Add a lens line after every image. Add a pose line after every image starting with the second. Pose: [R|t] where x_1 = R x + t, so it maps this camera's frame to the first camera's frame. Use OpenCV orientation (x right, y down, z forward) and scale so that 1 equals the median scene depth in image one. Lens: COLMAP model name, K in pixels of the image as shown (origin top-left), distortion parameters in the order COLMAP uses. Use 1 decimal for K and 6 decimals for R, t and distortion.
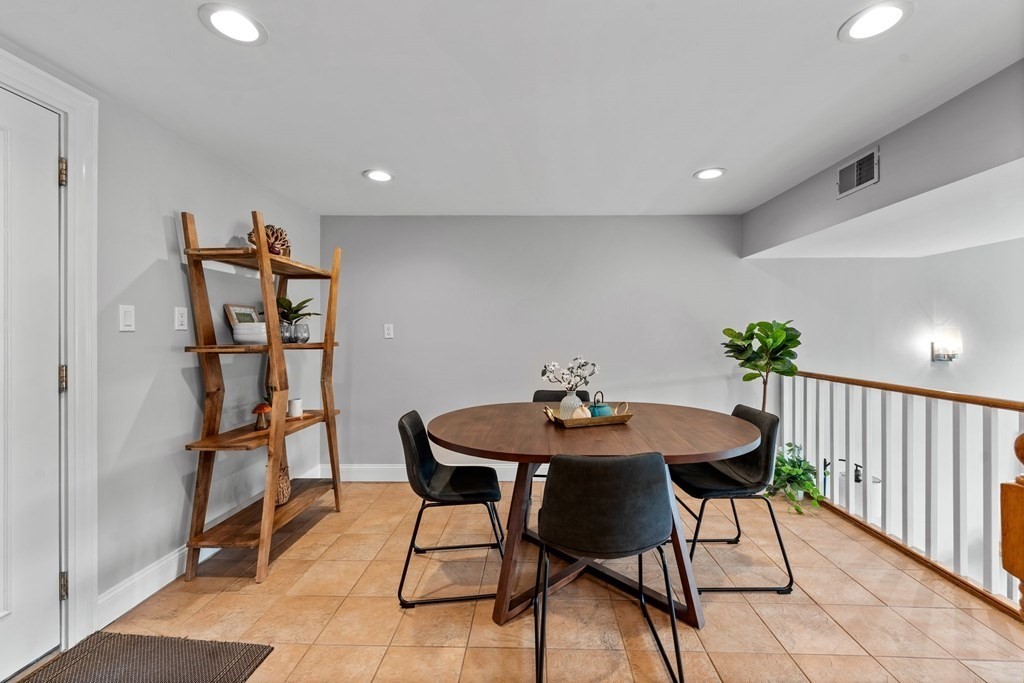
lens RADIAL K [[426.1, 0, 518.1], [0, 426.1, 340.5], [0, 0, 1]] dist [0.003414, -0.000906]
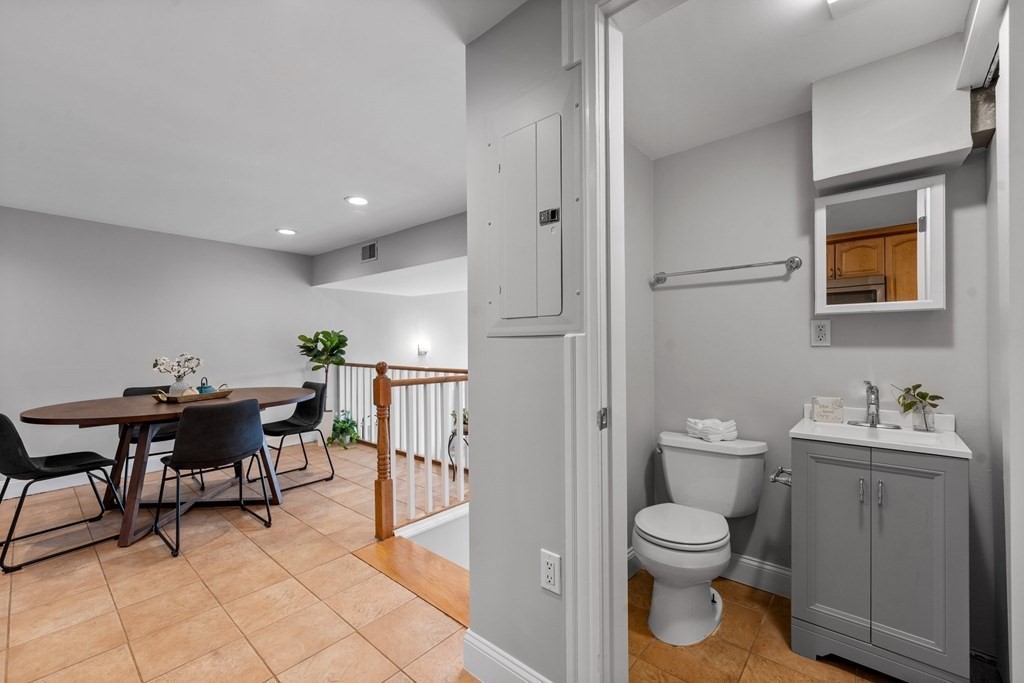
lens RADIAL K [[426.1, 0, 512.9], [0, 426.1, 343.2], [0, 0, 1]] dist [0.003414, -0.000906]
pose [[0.626810, 0.000635, 0.779172, -0.236967], [0.012586, 0.999861, -0.010939, 0.031320], [-0.779071, 0.016663, 0.626714, -0.593750]]
